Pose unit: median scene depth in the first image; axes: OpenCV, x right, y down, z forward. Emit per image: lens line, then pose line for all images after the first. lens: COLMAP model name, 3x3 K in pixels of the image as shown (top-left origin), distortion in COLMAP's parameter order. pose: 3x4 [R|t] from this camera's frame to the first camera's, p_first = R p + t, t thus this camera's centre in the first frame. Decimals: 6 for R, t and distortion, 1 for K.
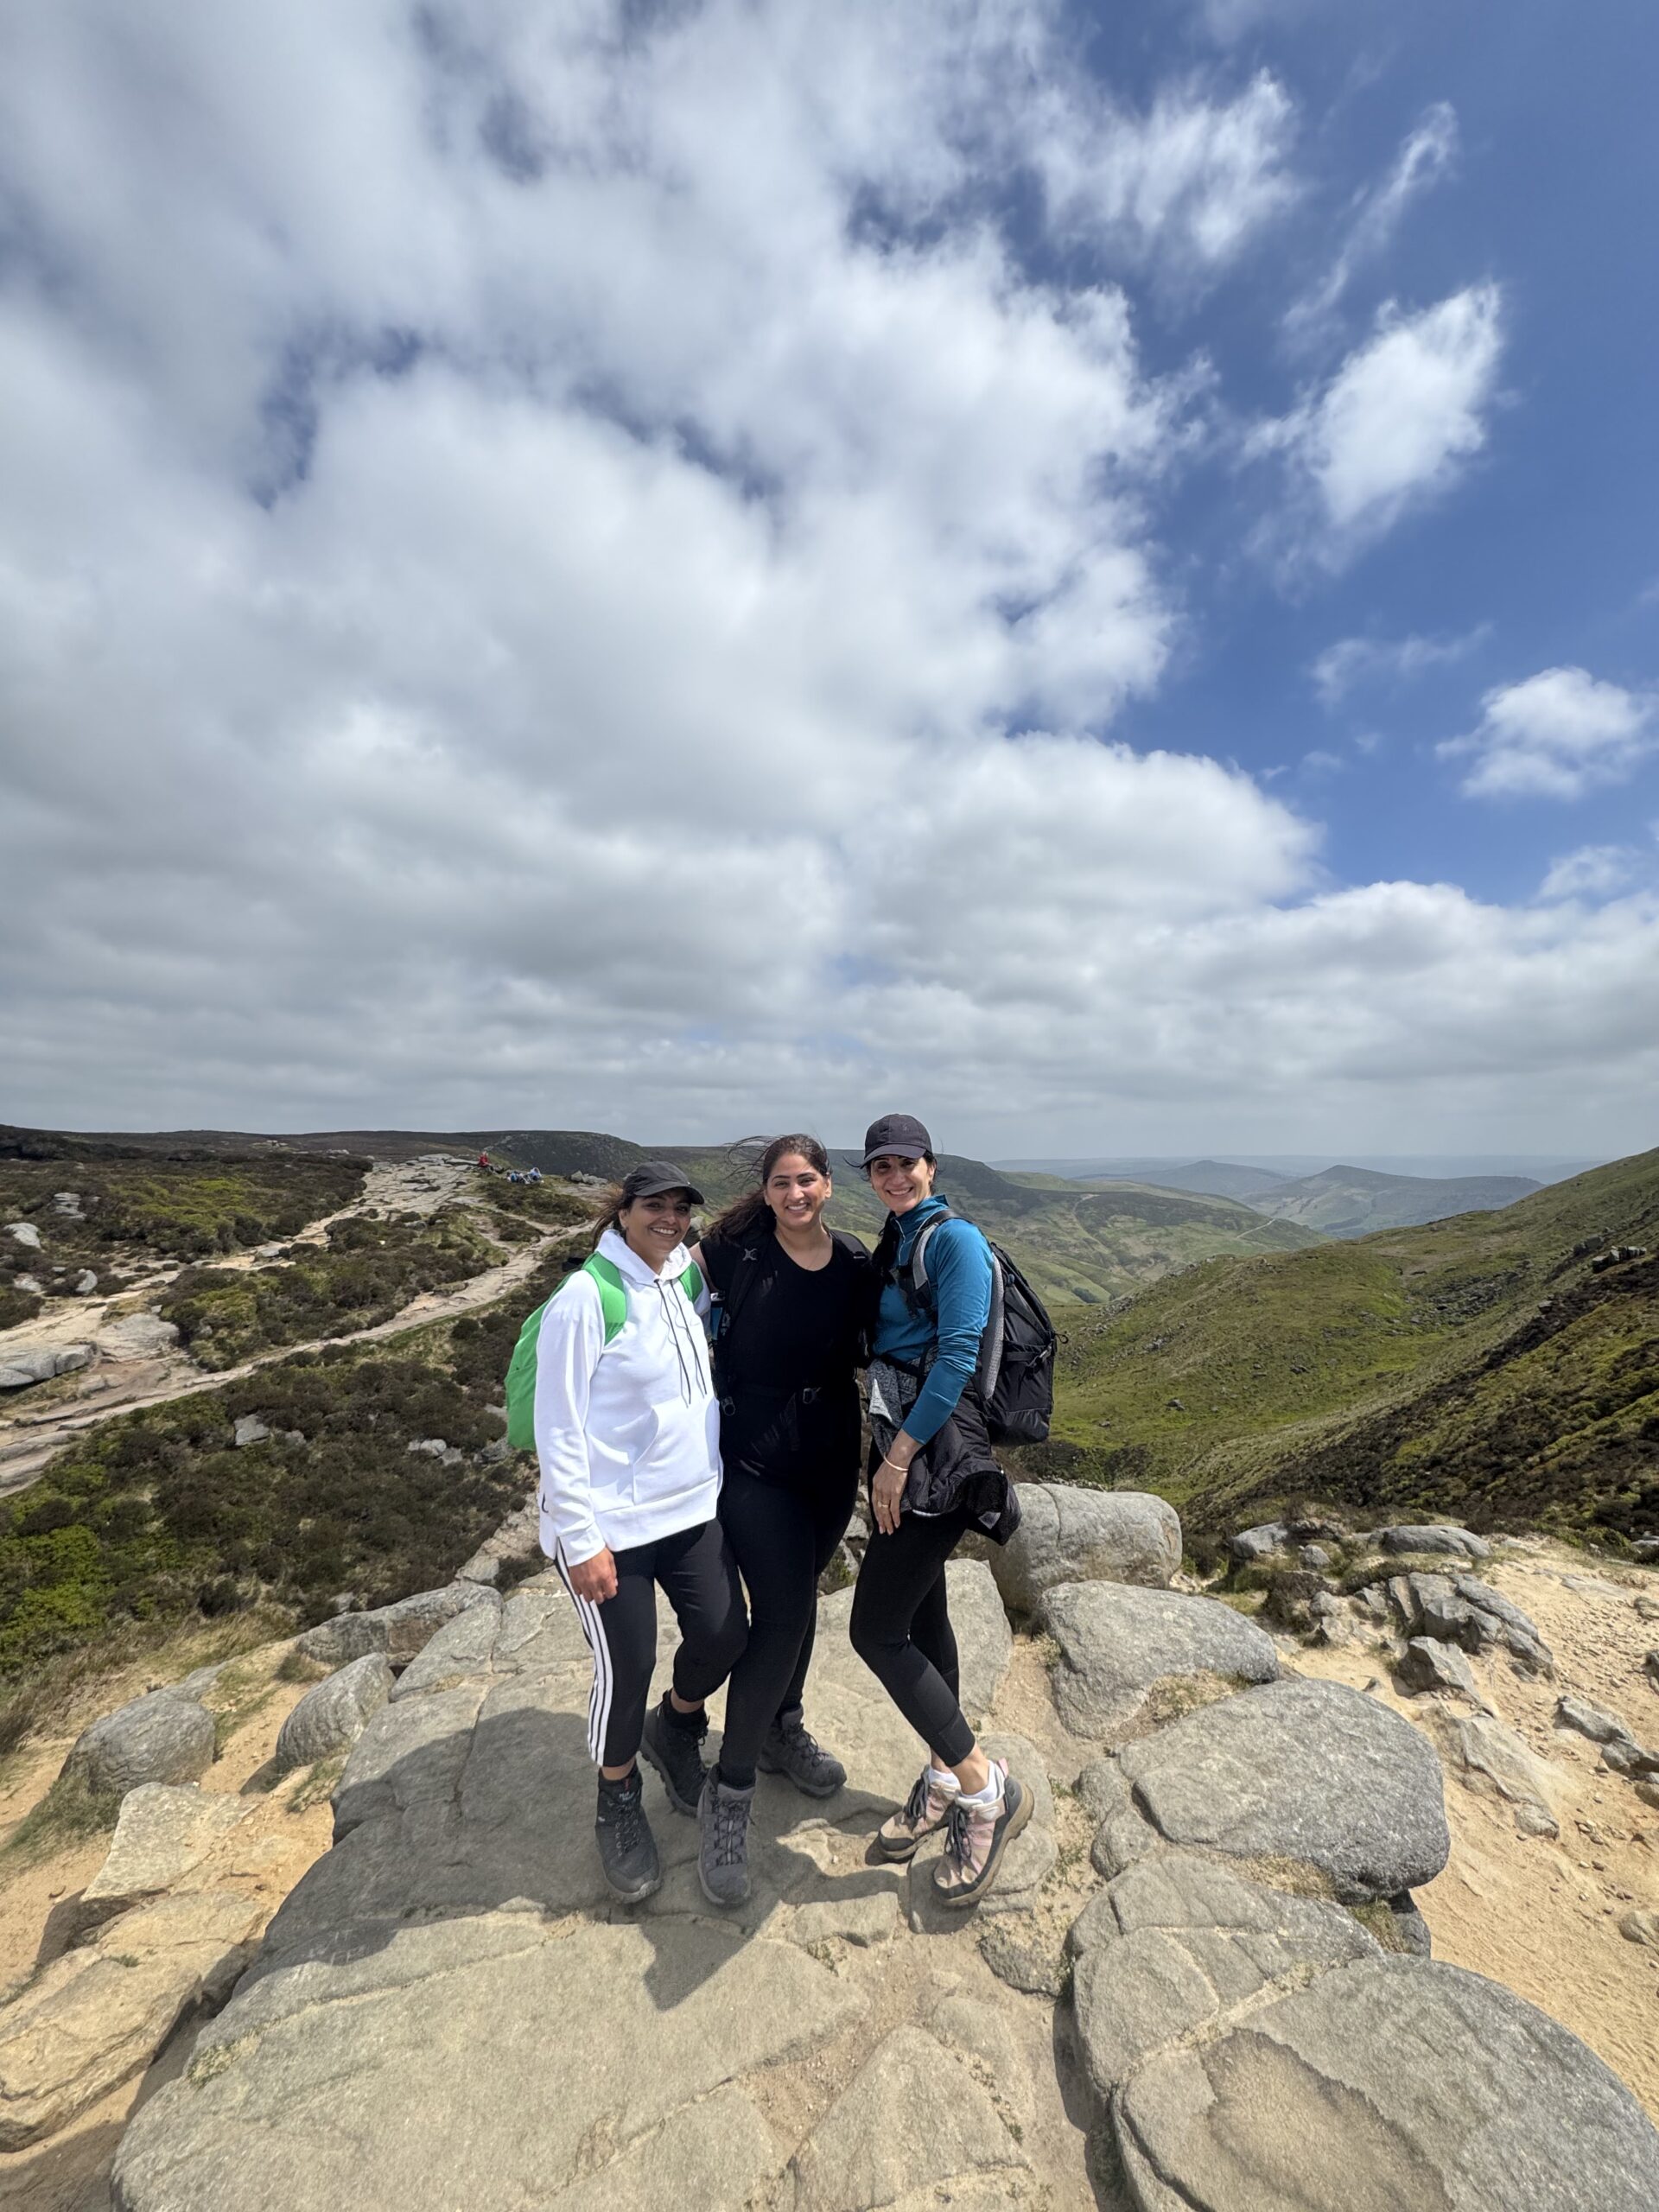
lens RADIAL K [[877.6, 0, 828.7], [0, 877.6, 1107.0], [0, 0, 1]] dist [-0.001645, 0.000014]
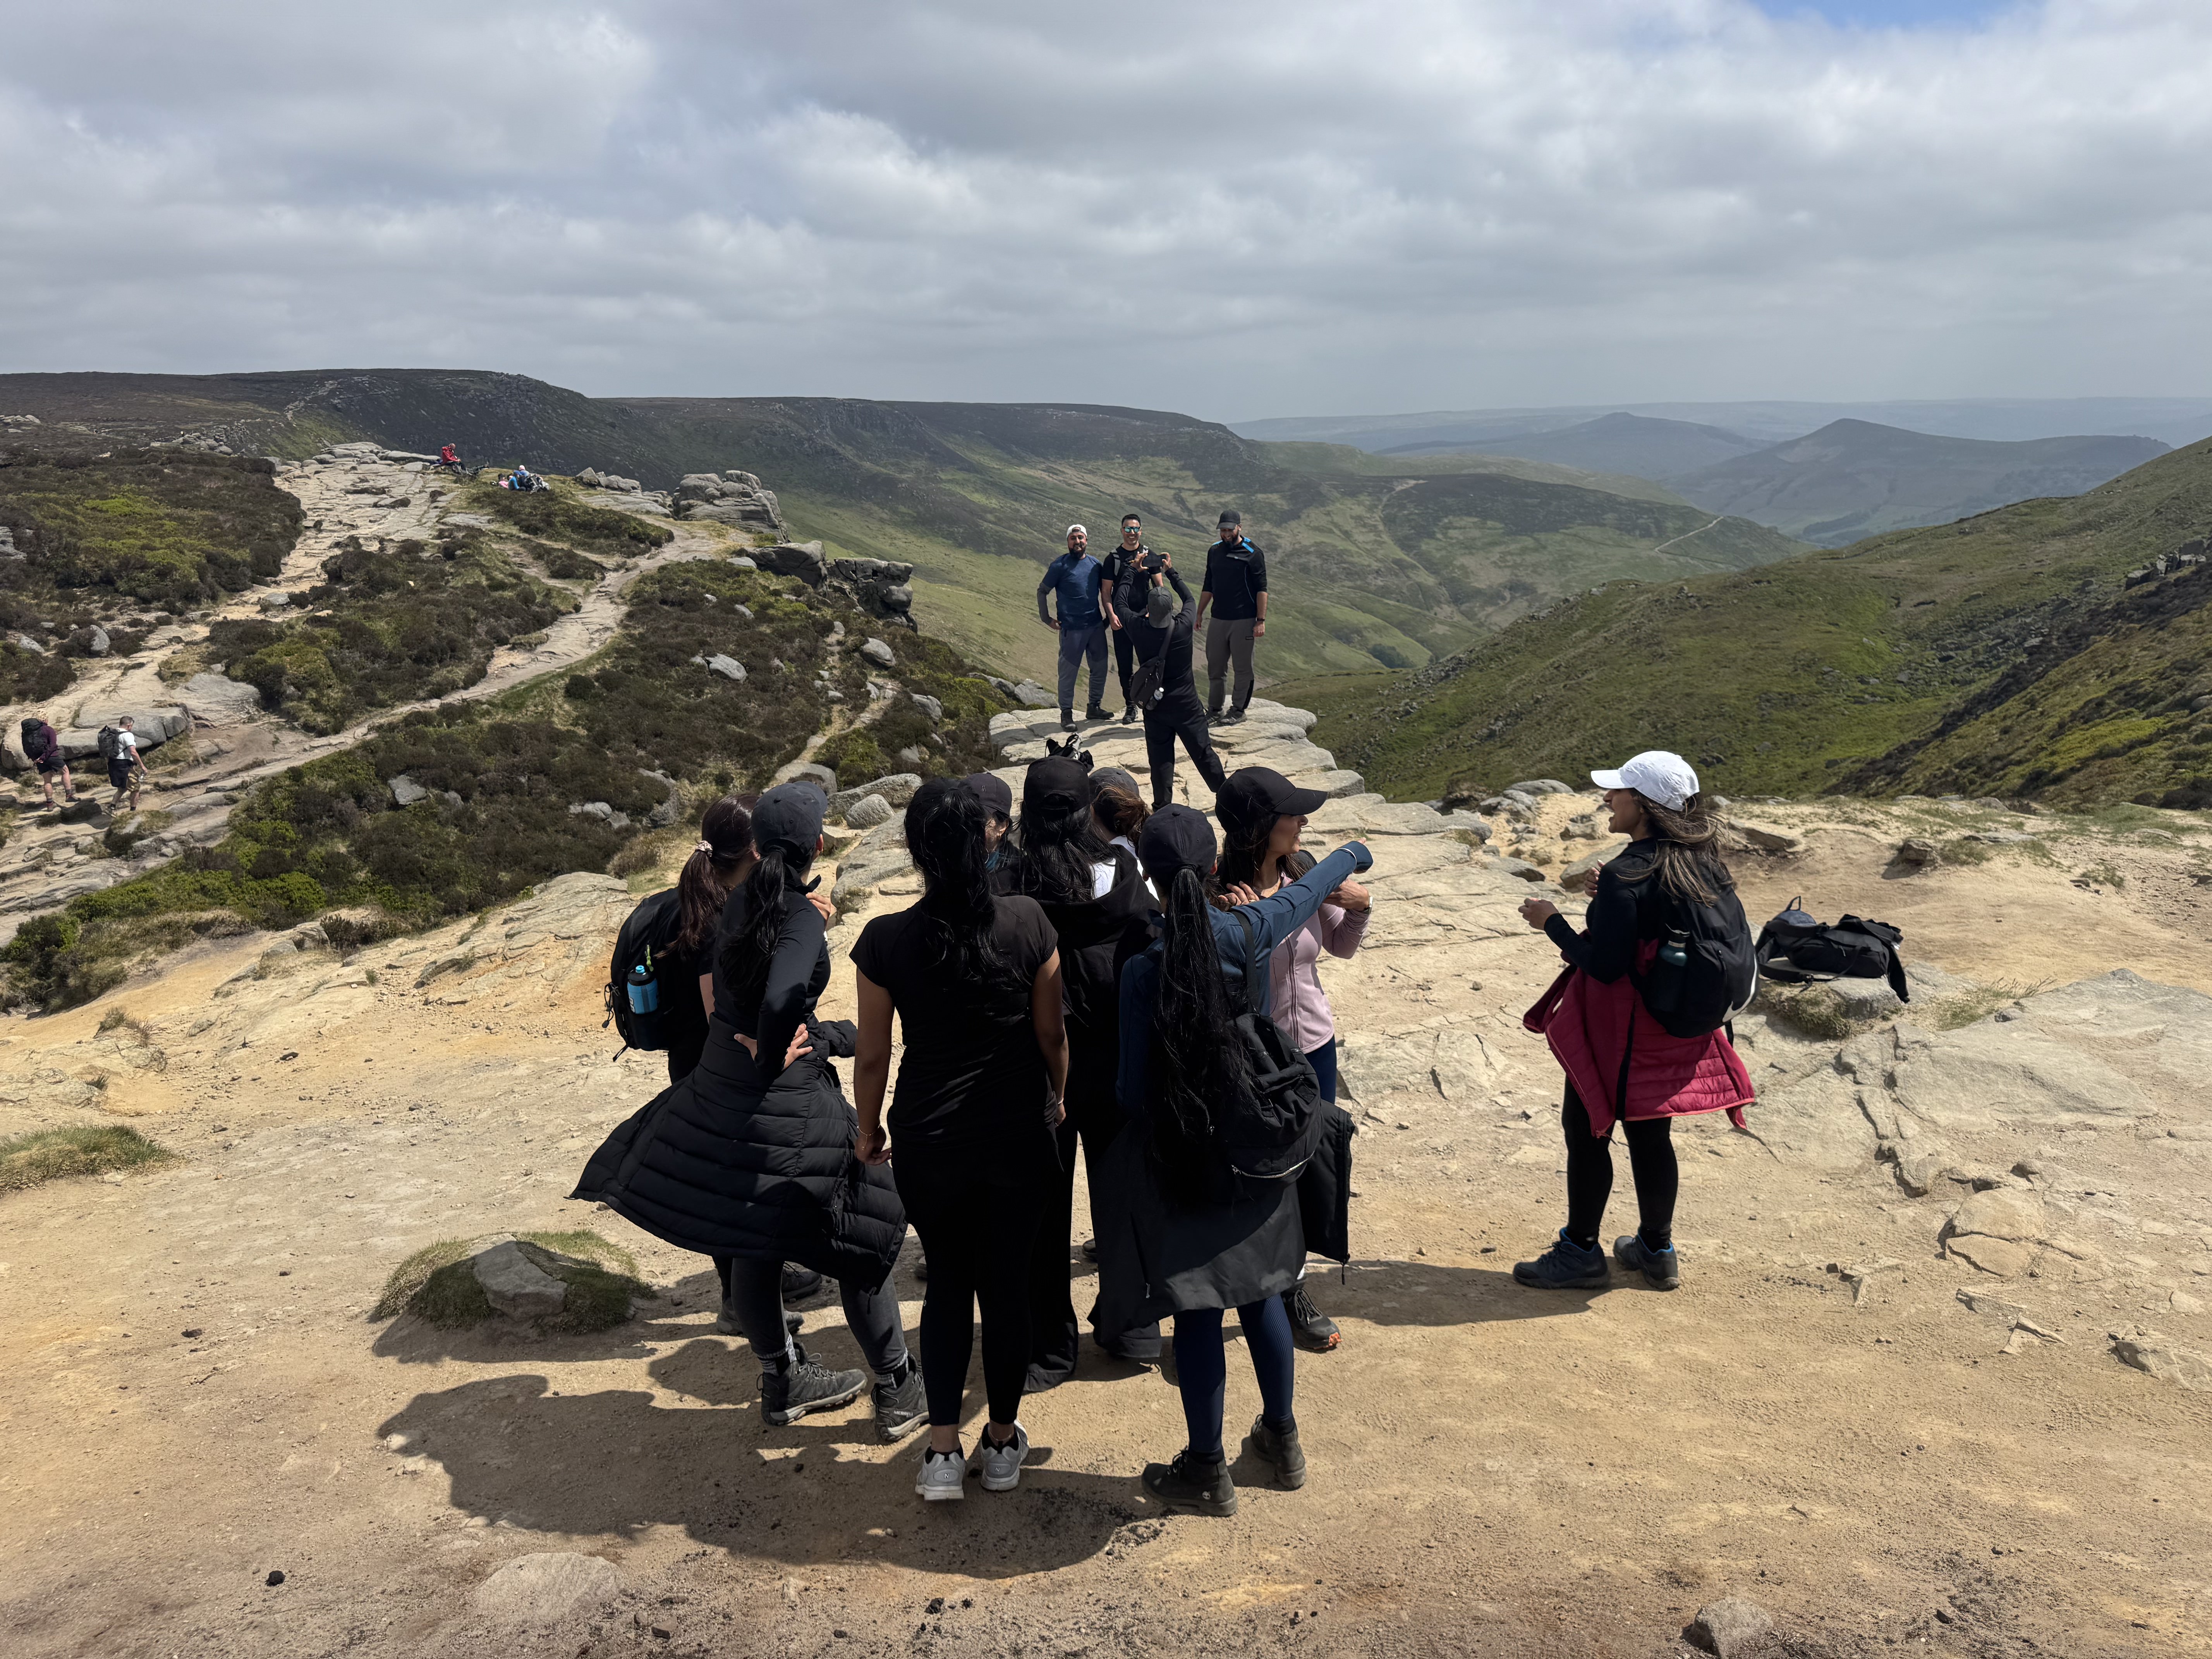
lens RADIAL K [[1568.0, 0, 1106.4], [0, 1568.0, 866.7], [0, 0, 1]] dist [0.029160, -0.034759]
pose [[0.994932, -0.037549, 0.093271, -0.064297], [0.004482, 0.943289, 0.331941, -0.064864], [-0.100446, -0.329841, 0.938677, -0.424229]]
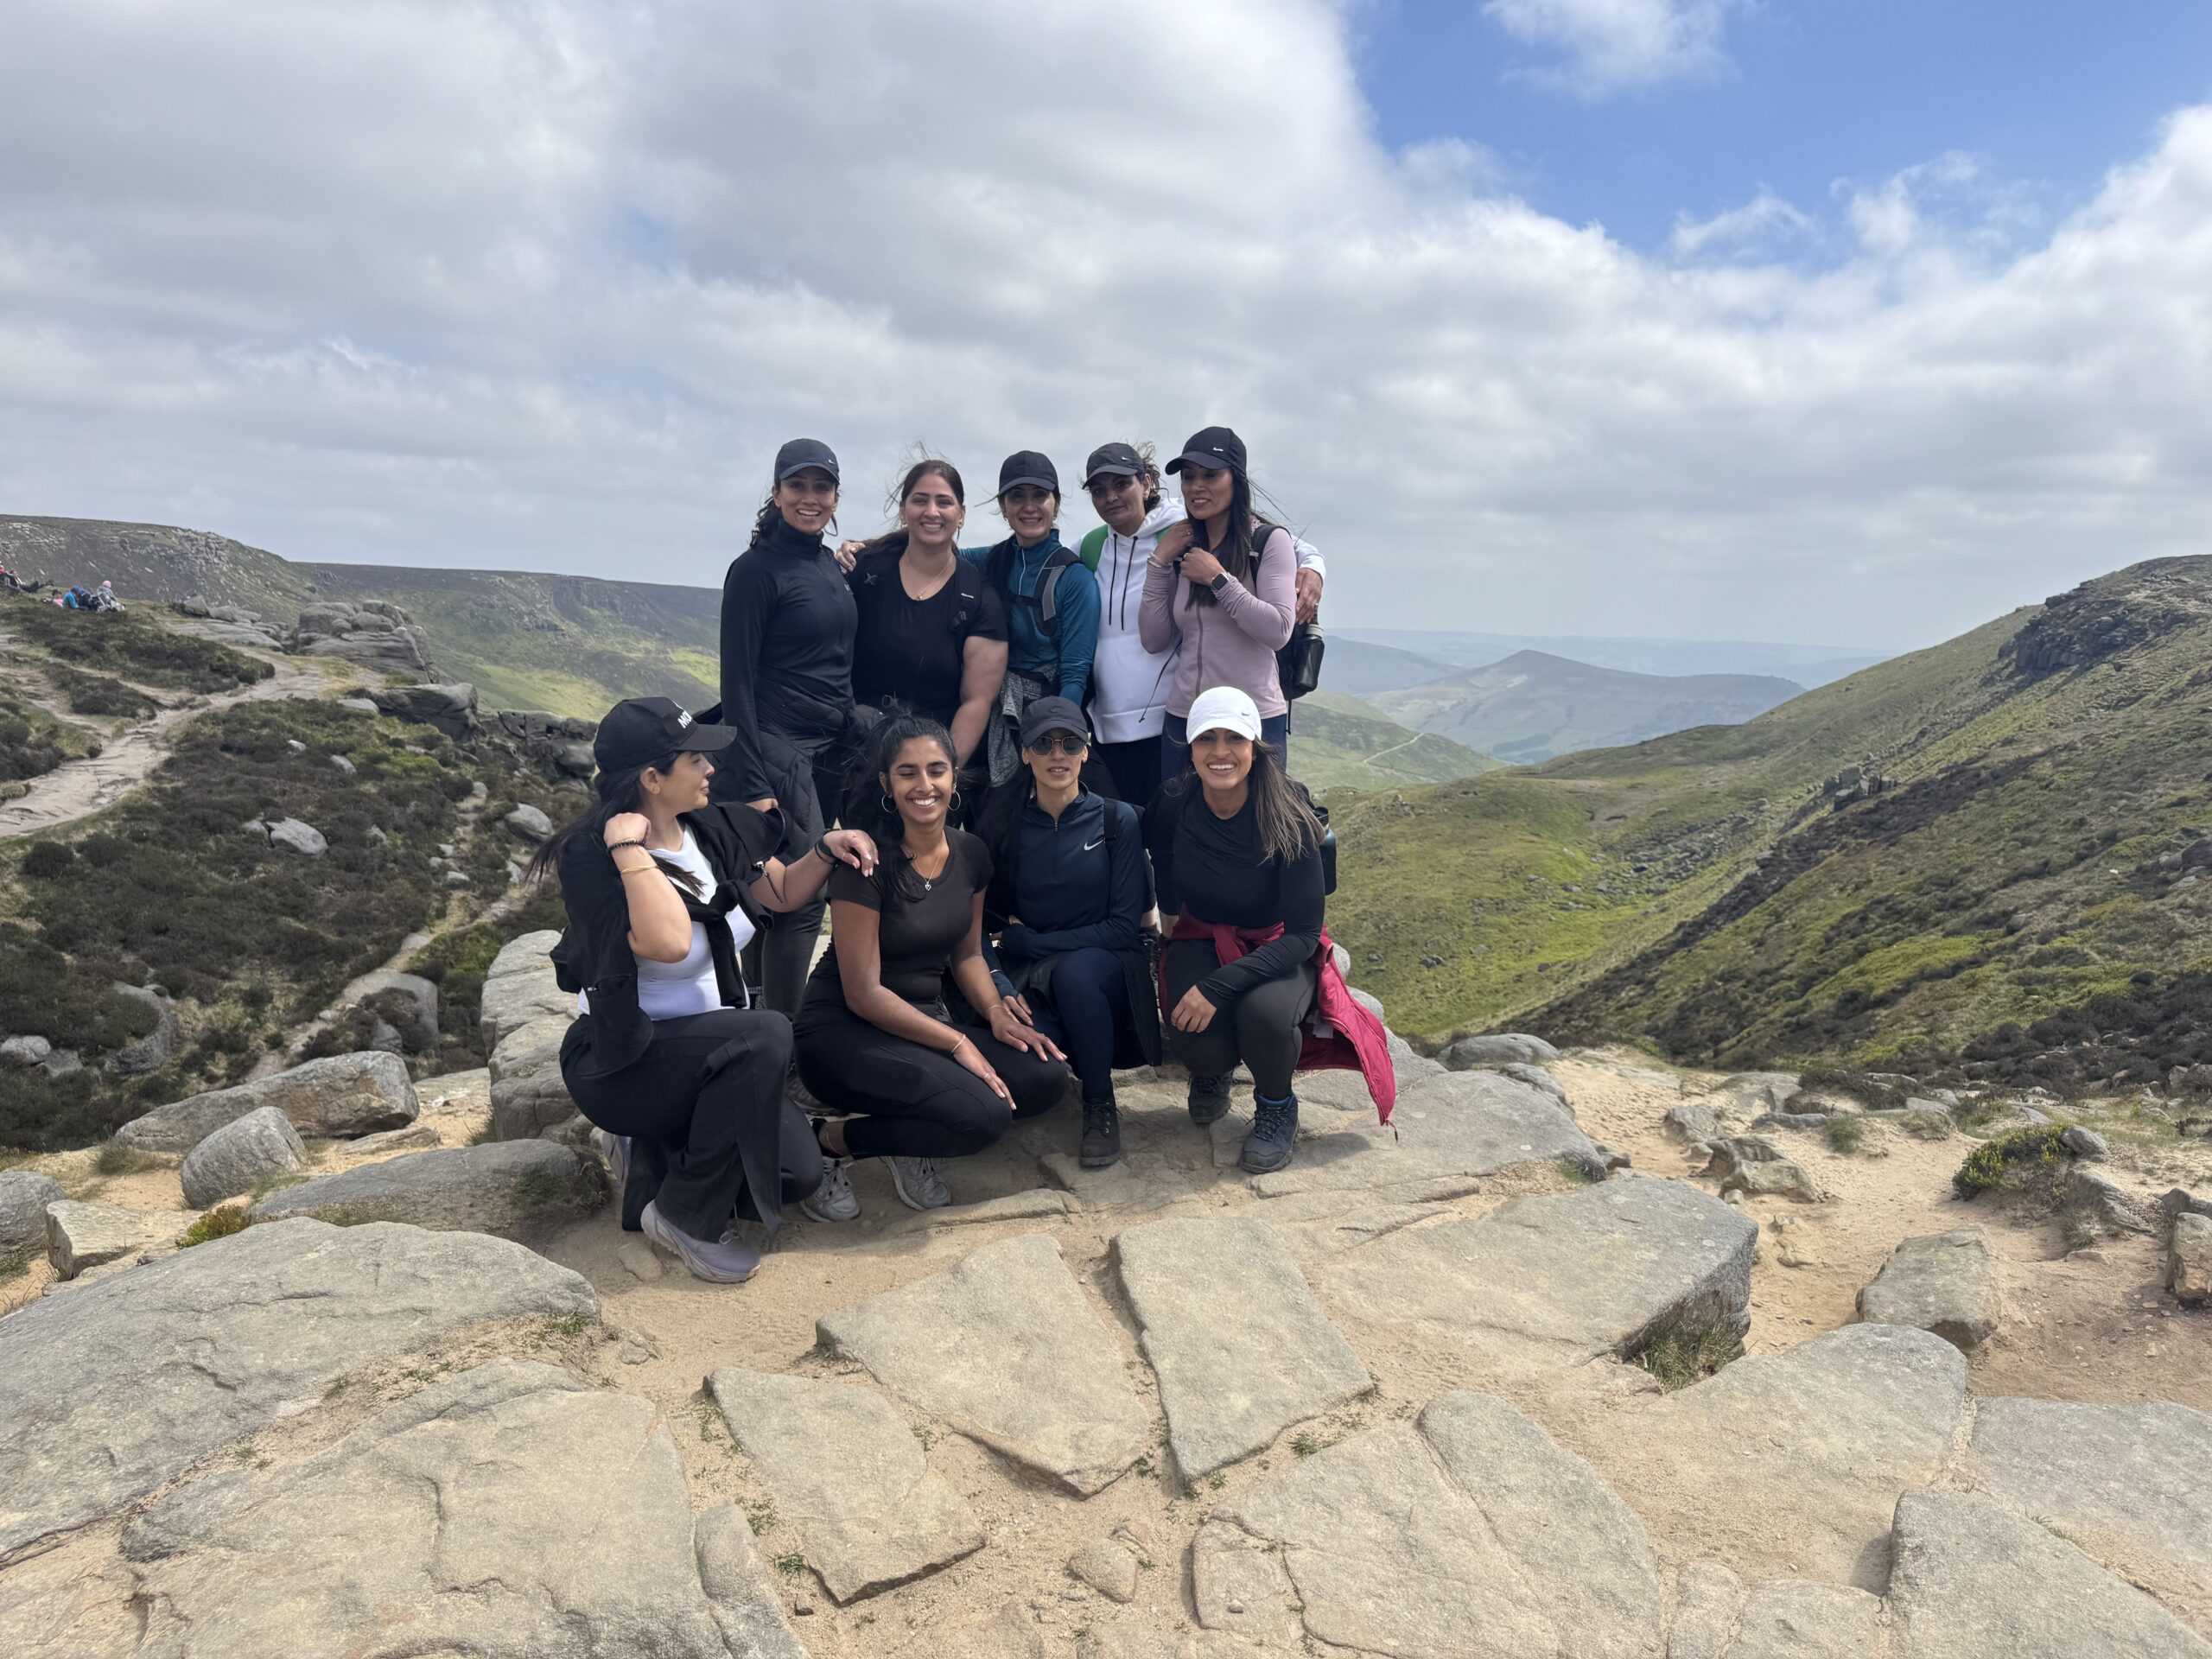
lens RADIAL K [[1568.0, 0, 1105.1], [0, 1568.0, 844.6], [0, 0, 1]] dist [0.029160, -0.034759]
pose [[0.964513, 0.001936, 0.264027, -0.028747], [-0.055719, 0.978946, 0.196368, 0.008788], [-0.258088, -0.204111, 0.944314, -0.103451]]
